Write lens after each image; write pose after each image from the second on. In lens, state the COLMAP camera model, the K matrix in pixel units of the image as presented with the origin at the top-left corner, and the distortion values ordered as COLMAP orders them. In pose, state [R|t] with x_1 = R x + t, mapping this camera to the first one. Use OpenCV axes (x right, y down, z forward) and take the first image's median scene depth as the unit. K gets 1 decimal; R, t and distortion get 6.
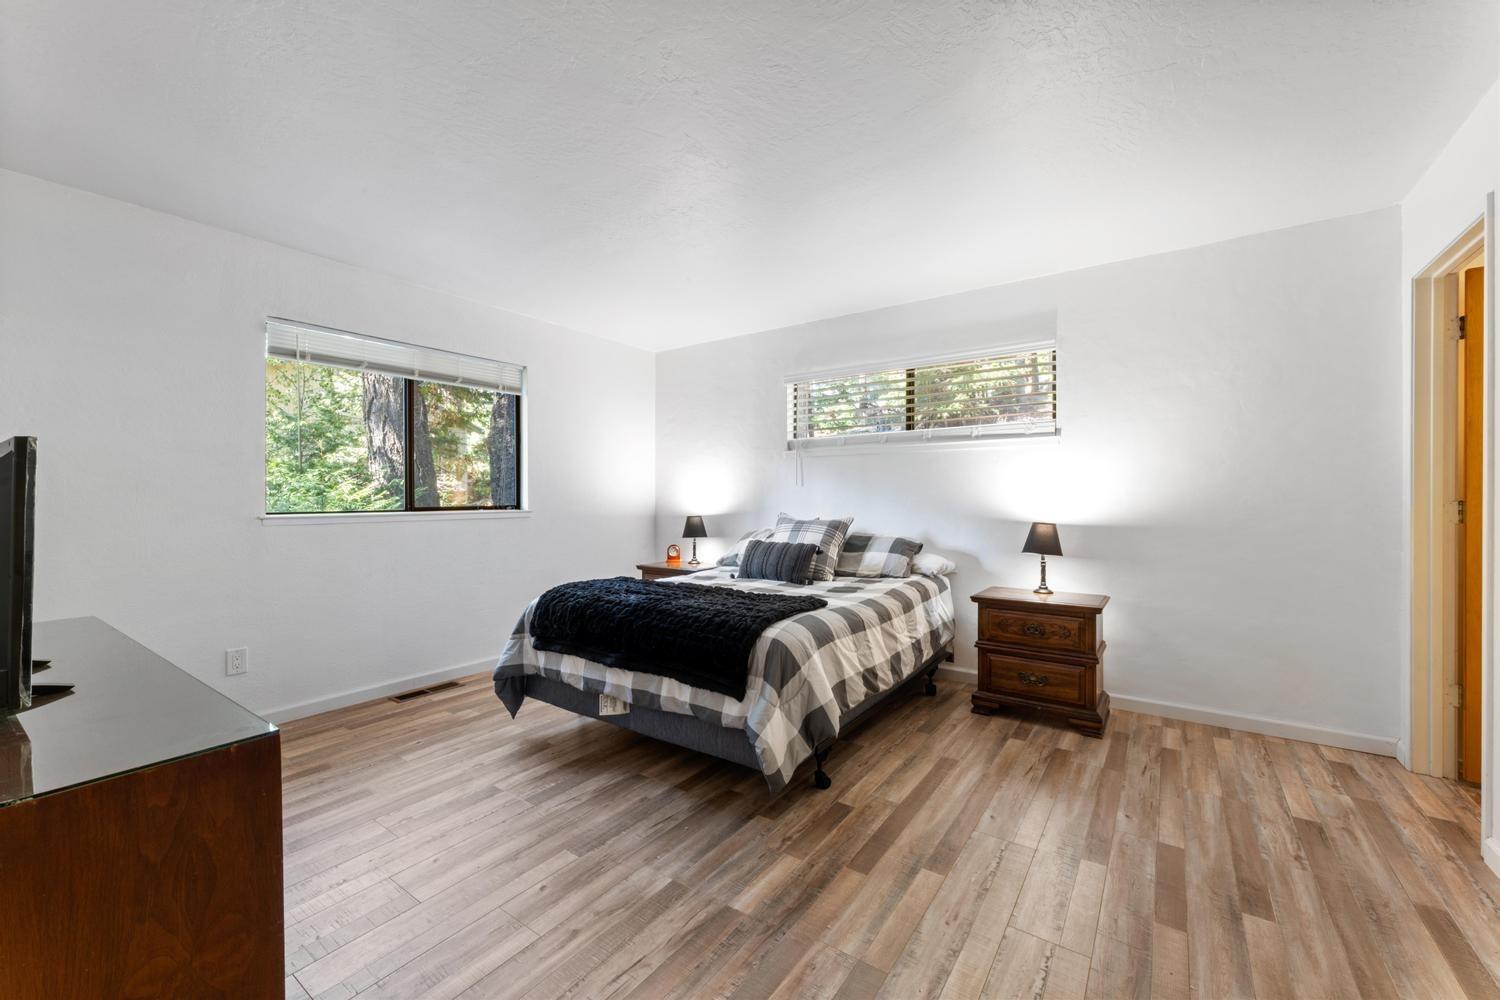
lens RADIAL K [[593.9, 0, 747.4], [0, 593.9, 491.5], [0, 0, 1]] dist [0.001293, 0.000254]
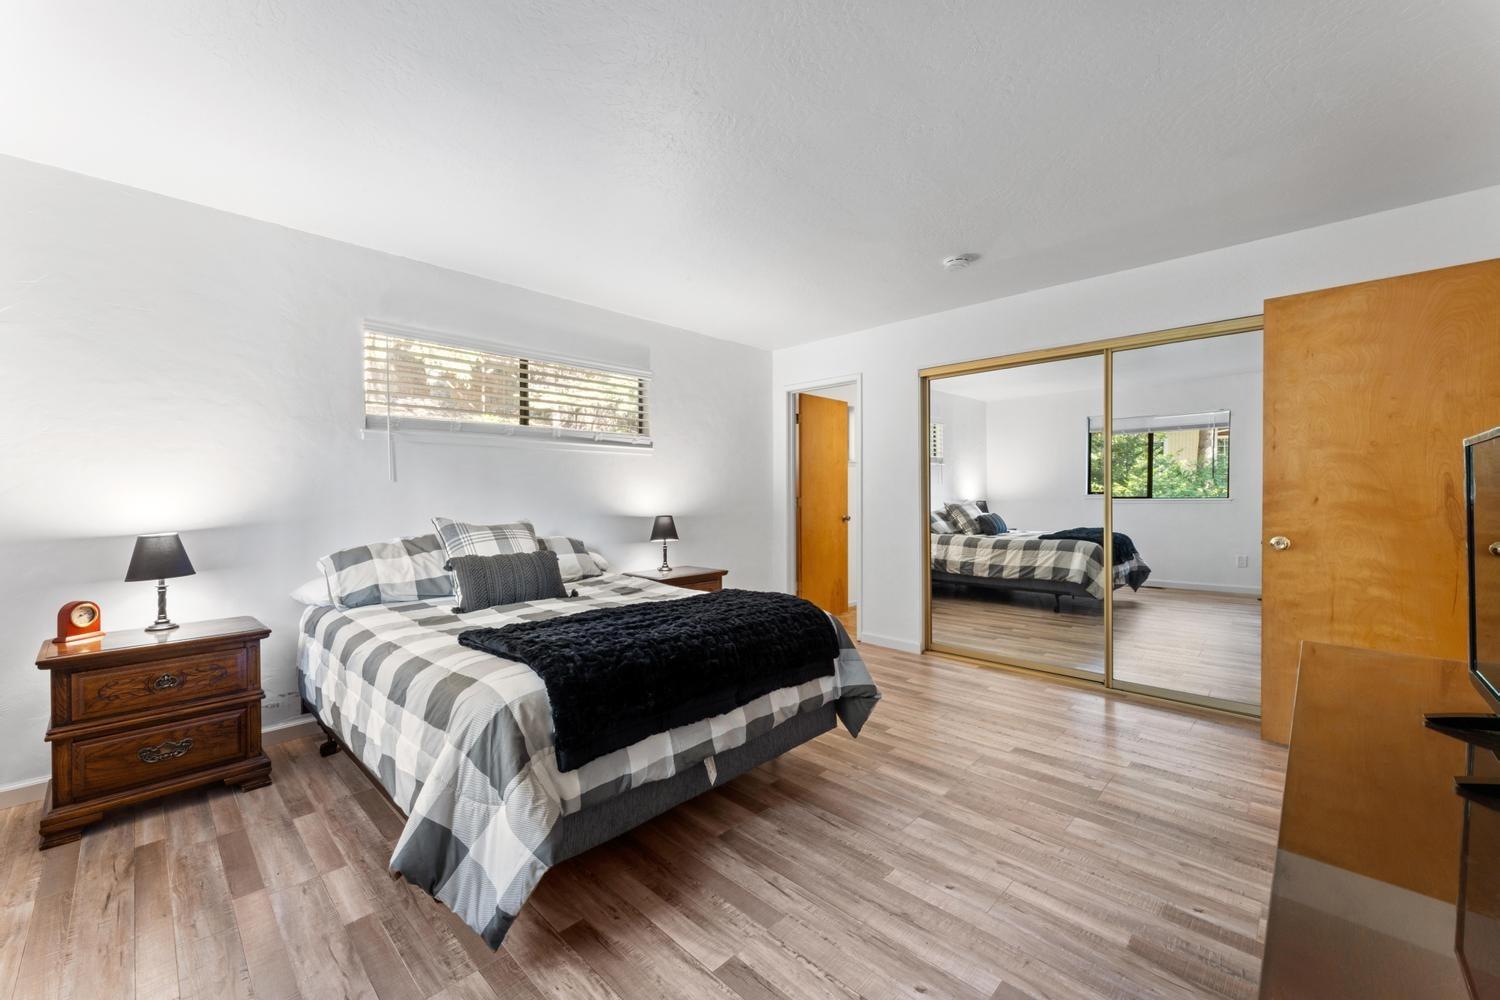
lens RADIAL K [[593.9, 0, 746.4], [0, 593.9, 504.4], [0, 0, 1]] dist [0.001293, 0.000254]
pose [[0.151382, -0.008487, 0.988439, -0.927644], [0.000498, 0.999964, 0.008510, 0.019327], [-0.988475, -0.000796, 0.151381, 0.808898]]
